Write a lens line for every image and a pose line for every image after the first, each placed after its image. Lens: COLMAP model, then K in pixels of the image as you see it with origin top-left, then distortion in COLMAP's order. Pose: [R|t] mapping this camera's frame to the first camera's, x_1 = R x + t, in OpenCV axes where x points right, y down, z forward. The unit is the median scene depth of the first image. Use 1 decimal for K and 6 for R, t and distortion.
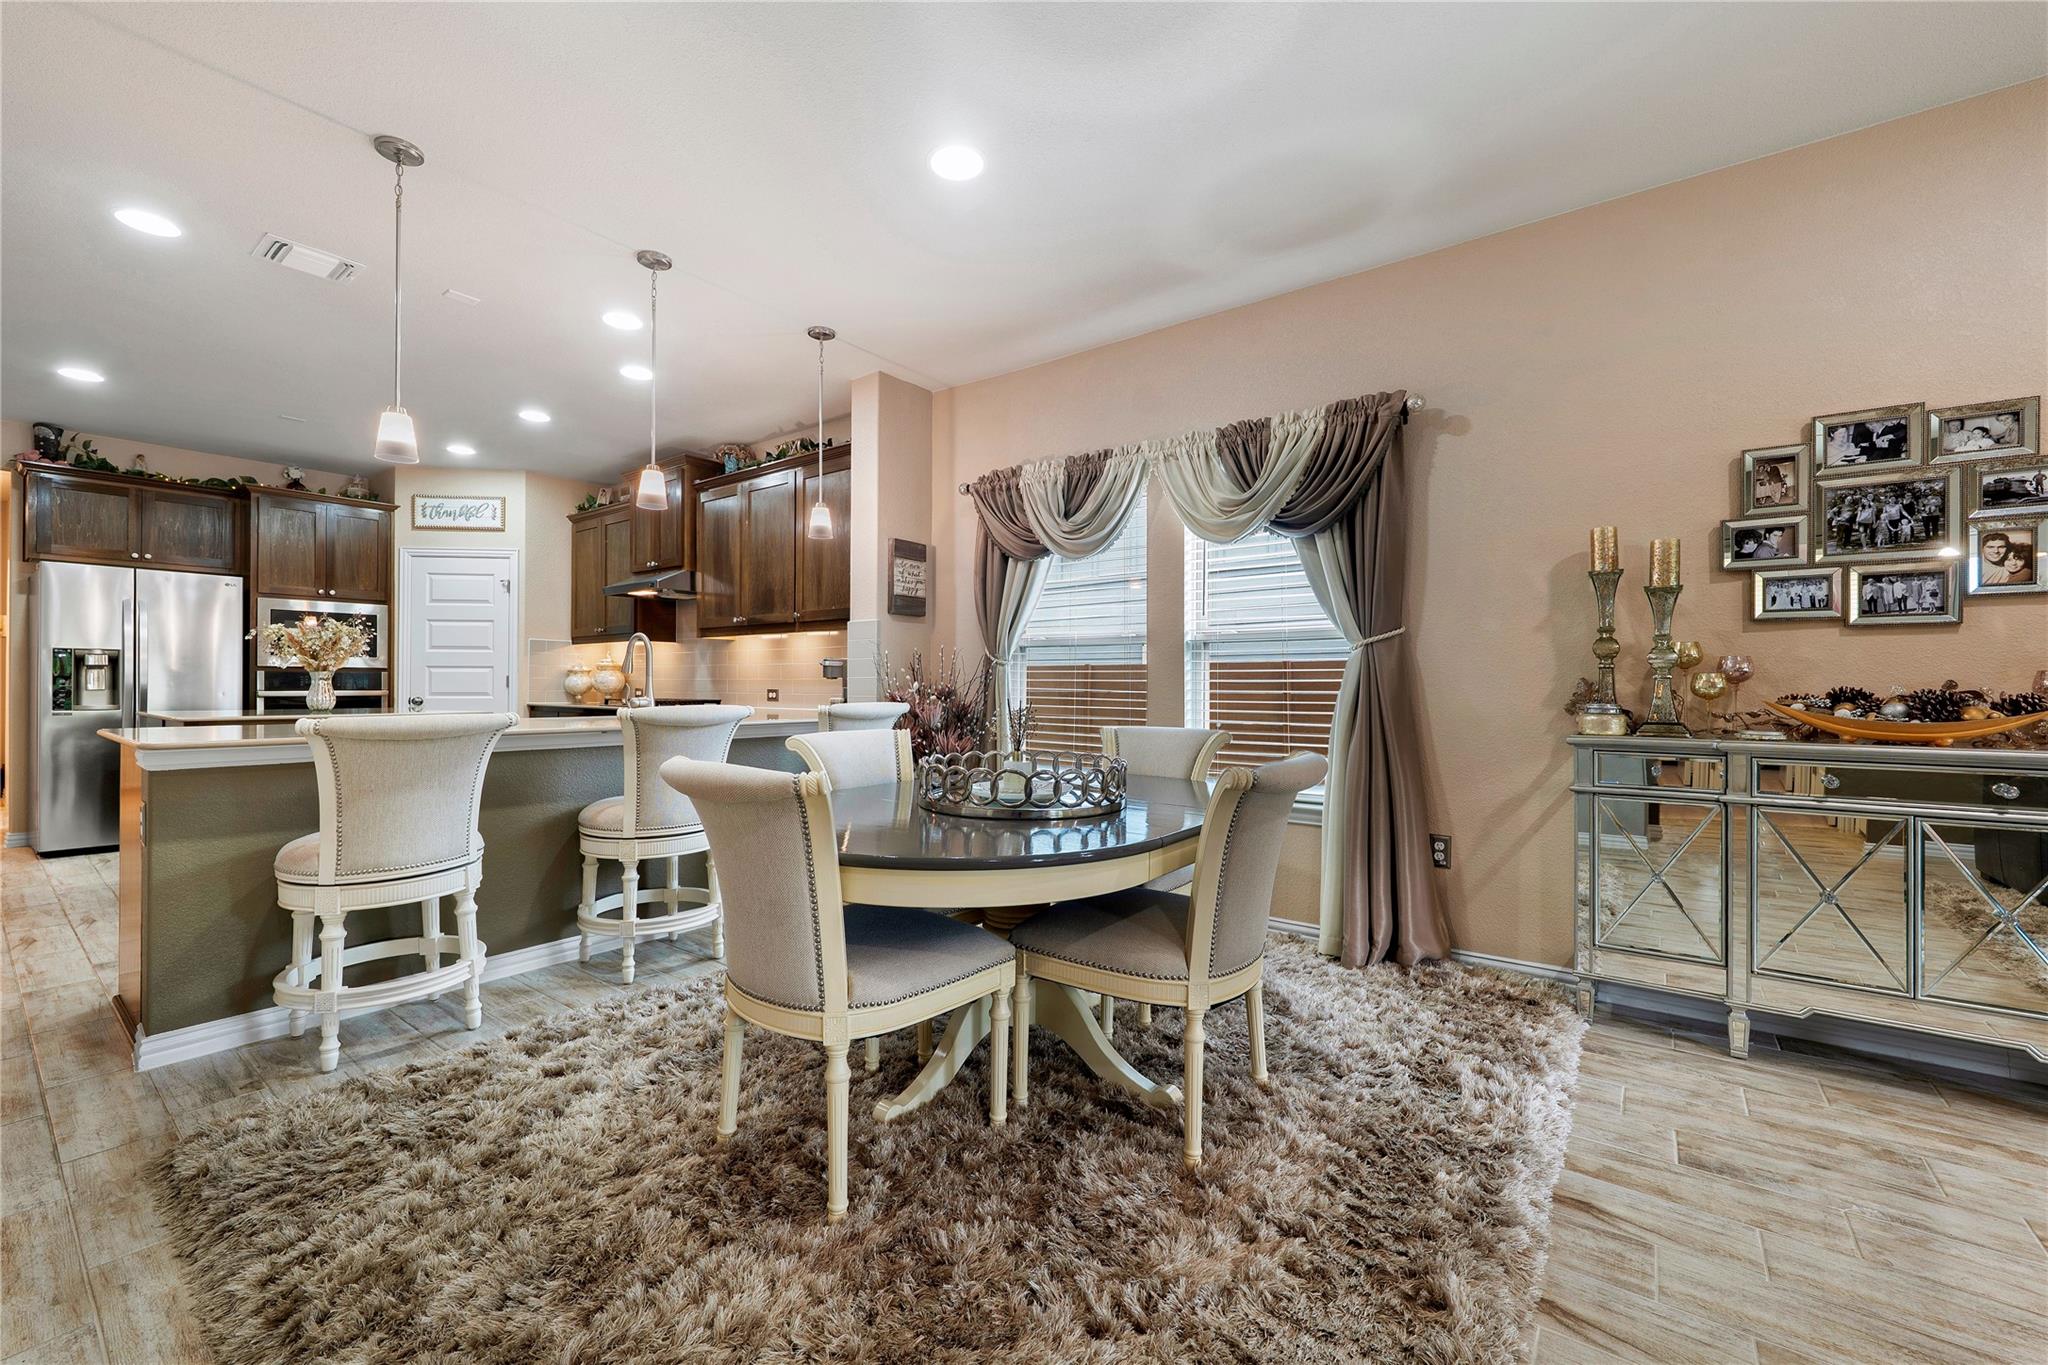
lens RADIAL K [[829.8, 0, 1019.3], [0, 829.8, 680.0], [0, 0, 1]] dist [-0.005716, 0.001355]
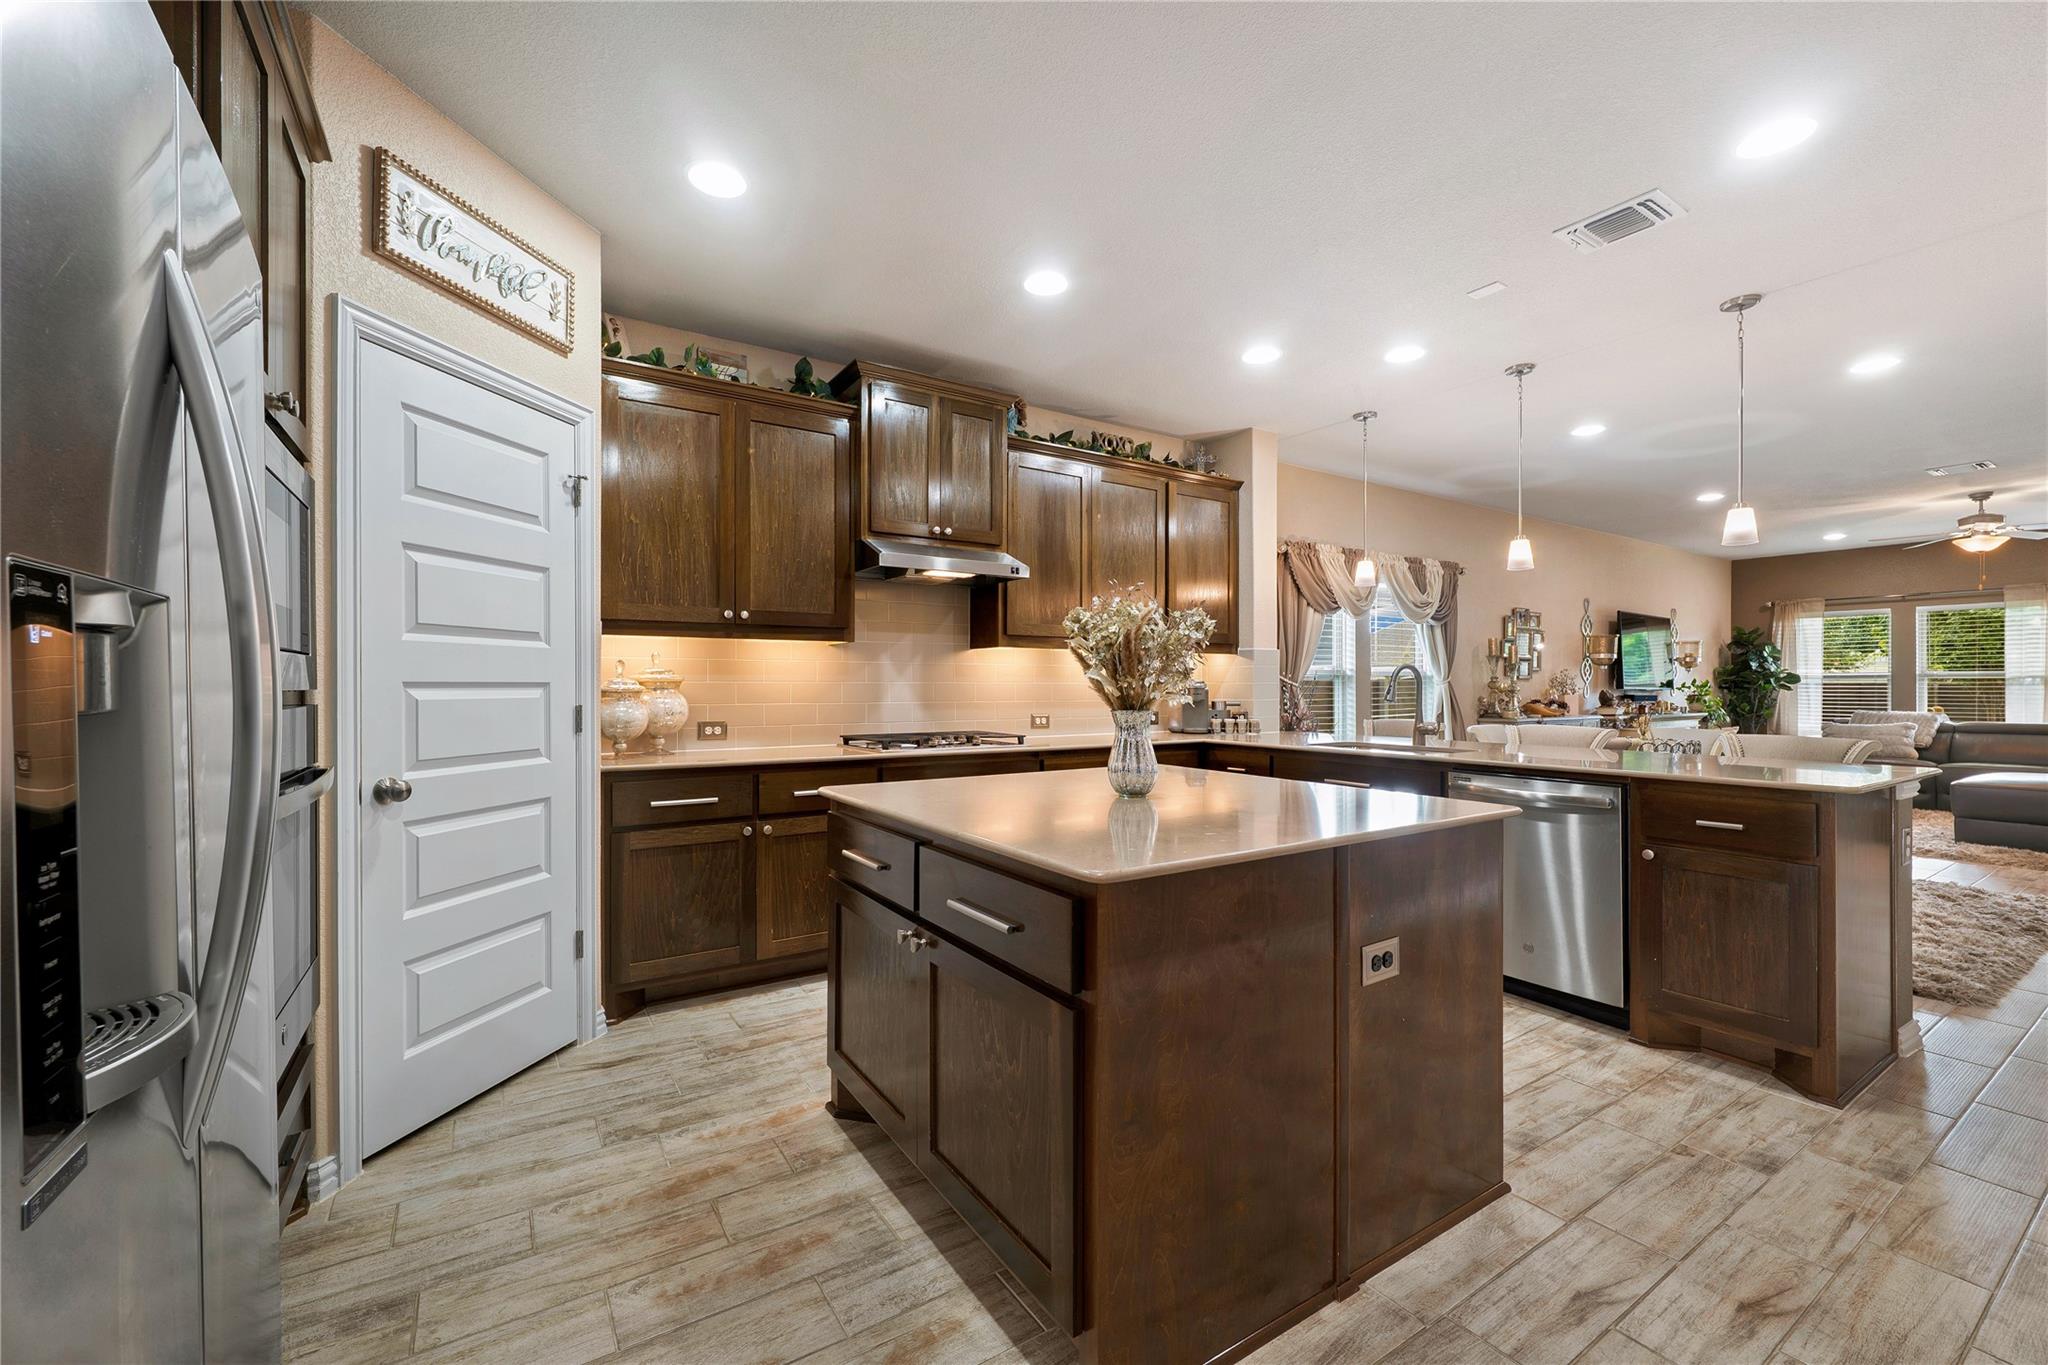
lens RADIAL K [[829.8, 0, 1014.0], [0, 829.8, 680.7], [0, 0, 1]] dist [-0.005716, 0.001355]
pose [[0.339735, 0.003562, 0.940515, -1.481724], [-0.003051, 0.999992, -0.002686, -0.027253], [-0.940516, -0.001957, 0.339743, 1.028758]]
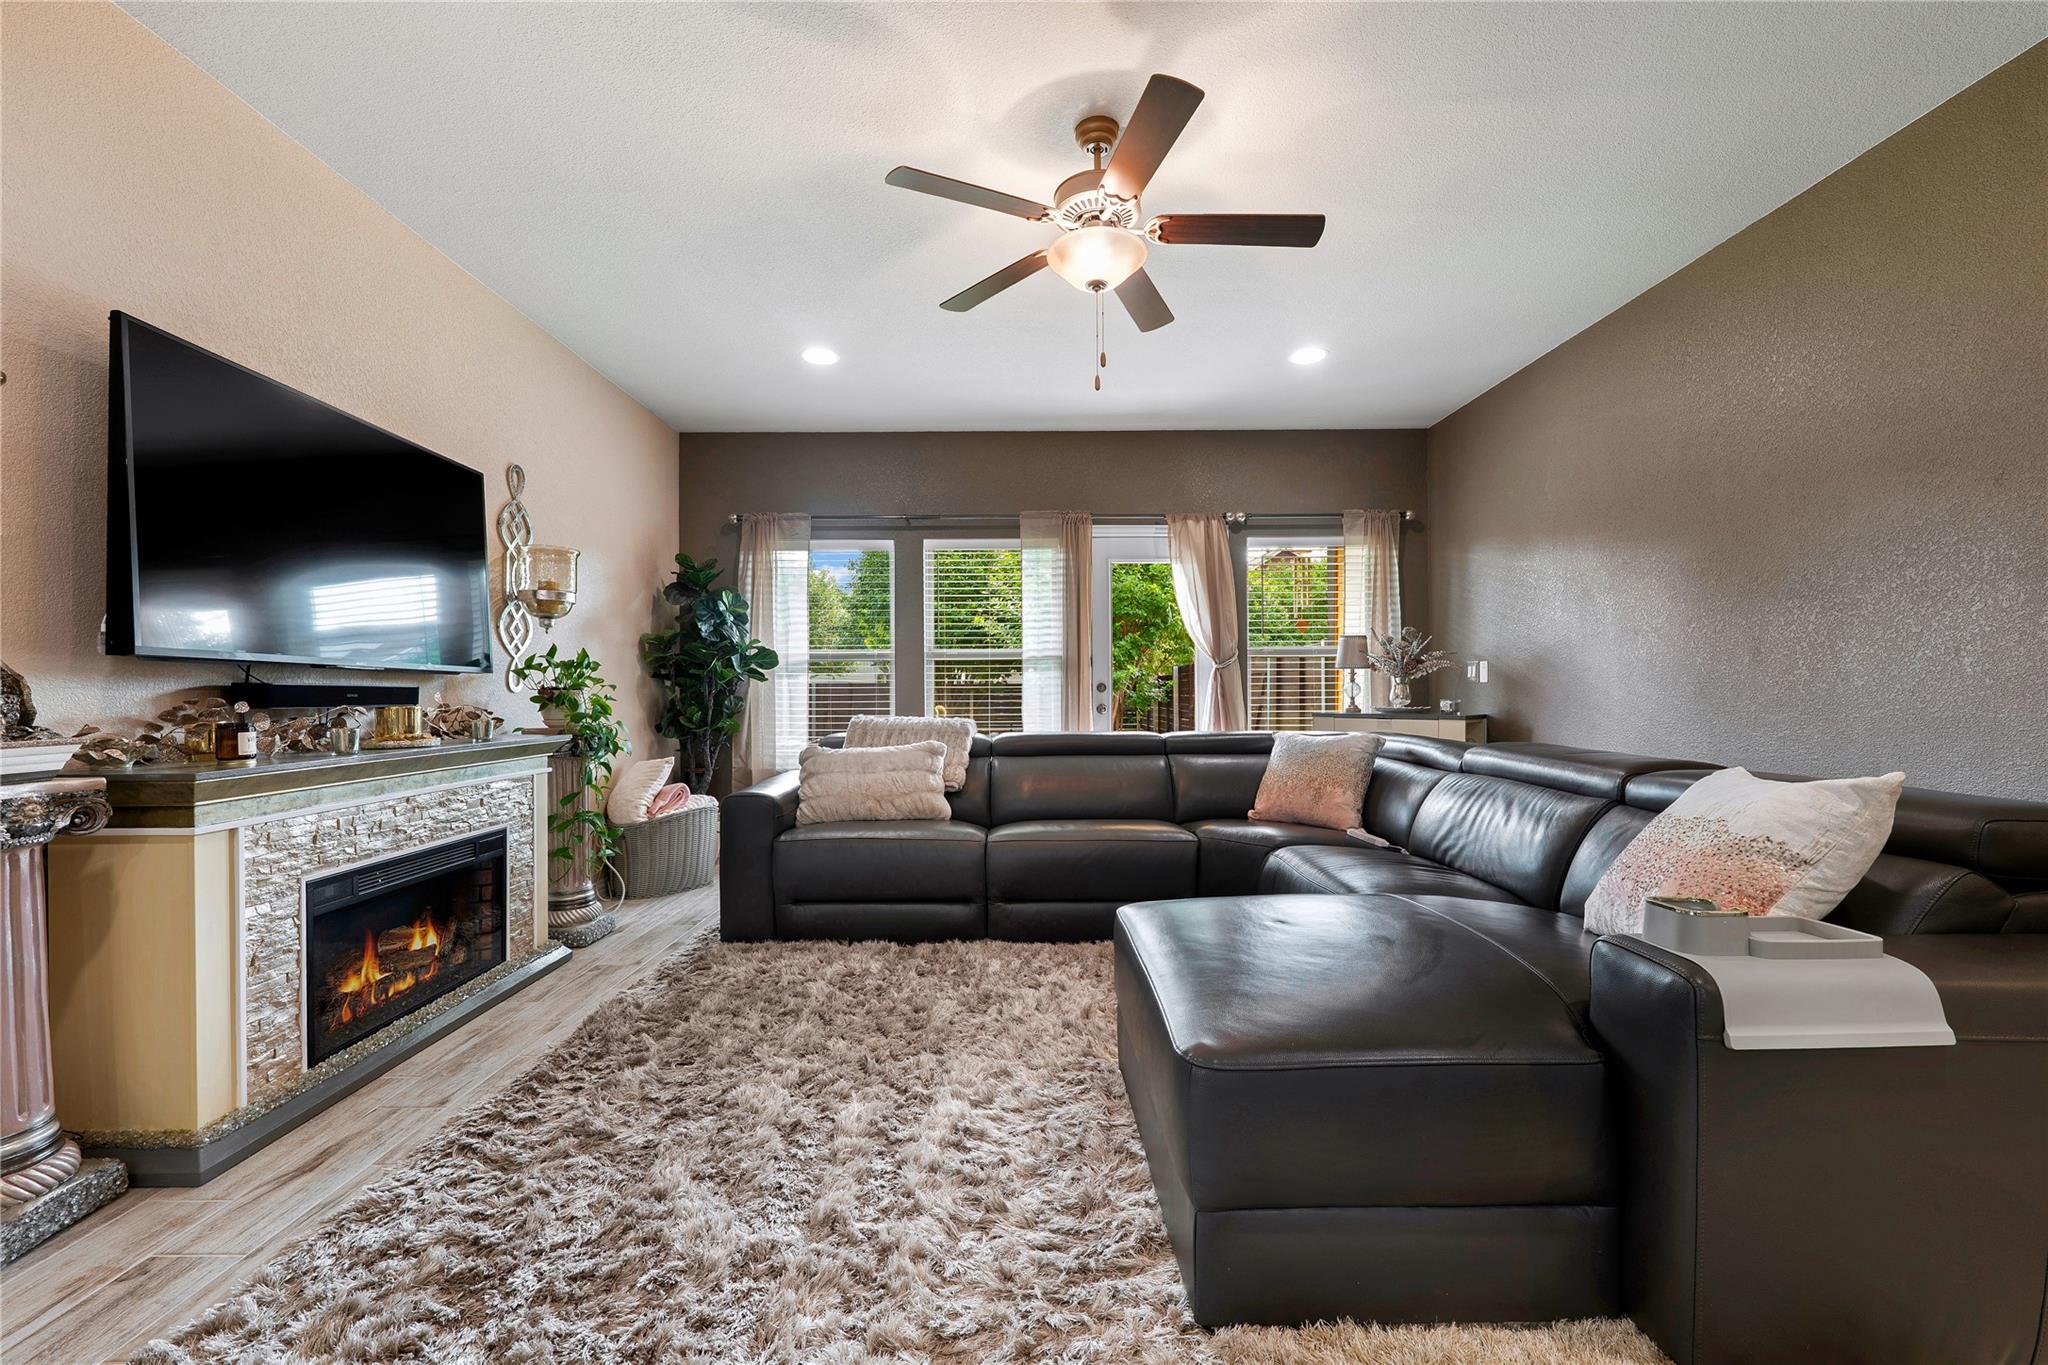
lens RADIAL K [[829.8, 0, 1019.4], [0, 829.8, 694.4], [0, 0, 1]] dist [-0.005716, 0.001355]
pose [[-0.609506, -0.001656, 0.792780, 0.246756], [0.001269, 0.999994, 0.003064, 0.004650], [-0.792780, 0.002874, -0.609501, 0.208878]]
